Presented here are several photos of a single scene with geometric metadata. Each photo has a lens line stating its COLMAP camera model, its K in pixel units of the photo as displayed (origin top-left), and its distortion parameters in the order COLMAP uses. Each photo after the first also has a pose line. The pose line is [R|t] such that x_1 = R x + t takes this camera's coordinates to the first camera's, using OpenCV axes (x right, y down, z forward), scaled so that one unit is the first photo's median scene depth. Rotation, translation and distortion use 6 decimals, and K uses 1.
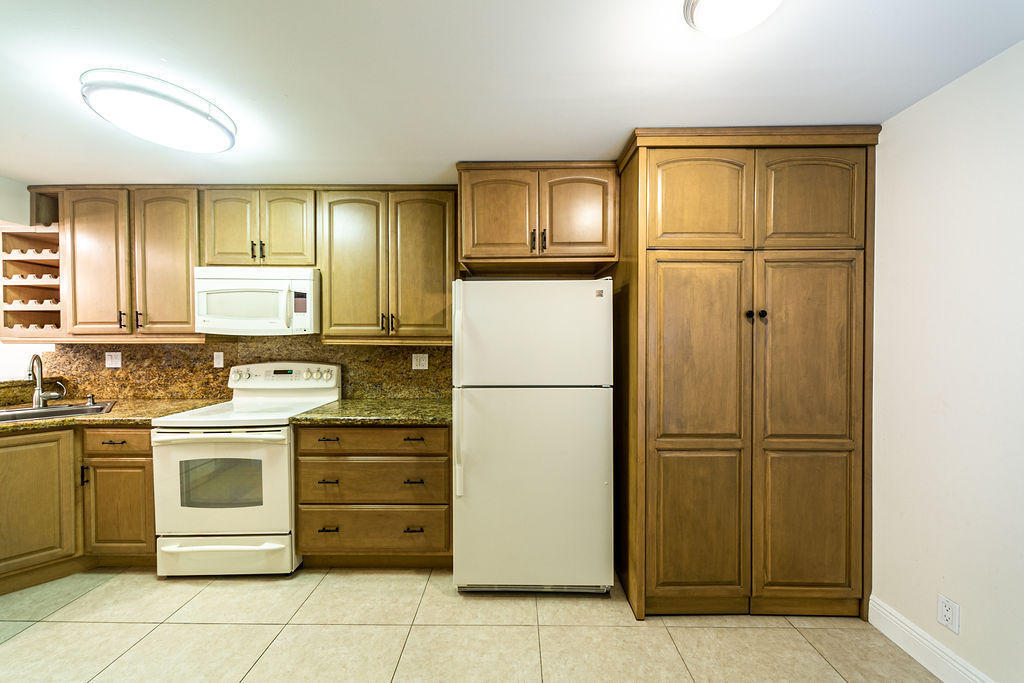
lens RADIAL K [[359.0, 0, 515.4], [0, 359.0, 343.0], [0, 0, 1]] dist [0.000588, 0.000179]
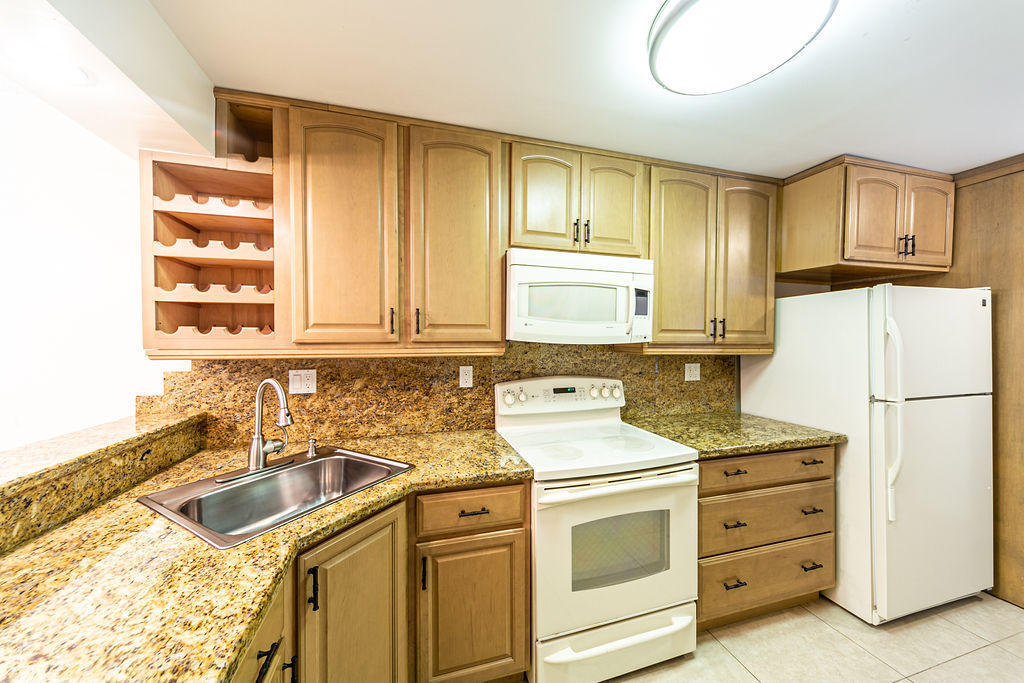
lens RADIAL K [[359.0, 0, 509.9], [0, 359.0, 342.4], [0, 0, 1]] dist [0.000588, 0.000179]
pose [[0.959409, -0.002860, 0.282004, -1.063614], [0.004273, 0.999981, -0.004395, -0.021572], [-0.281986, 0.005422, 0.959403, 0.312648]]
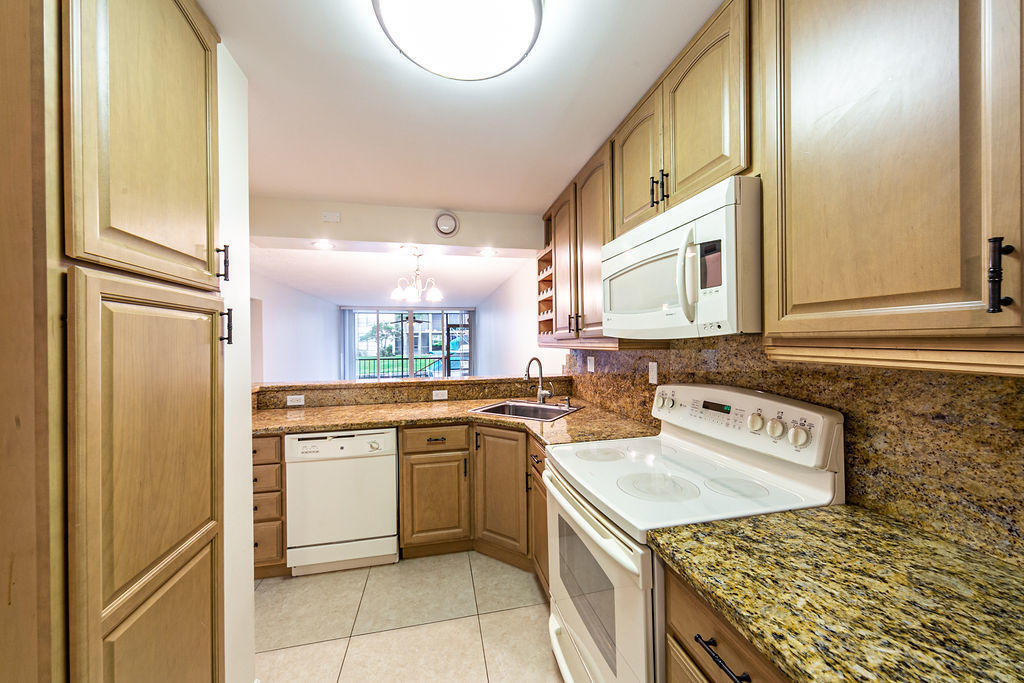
lens RADIAL K [[359.0, 0, 505.9], [0, 359.0, 341.1], [0, 0, 1]] dist [0.000588, 0.000179]
pose [[0.198589, -0.003734, -0.980076, -0.204921], [-0.002259, 0.999988, -0.004268, -0.014553], [0.980080, 0.003062, 0.198579, 0.641200]]
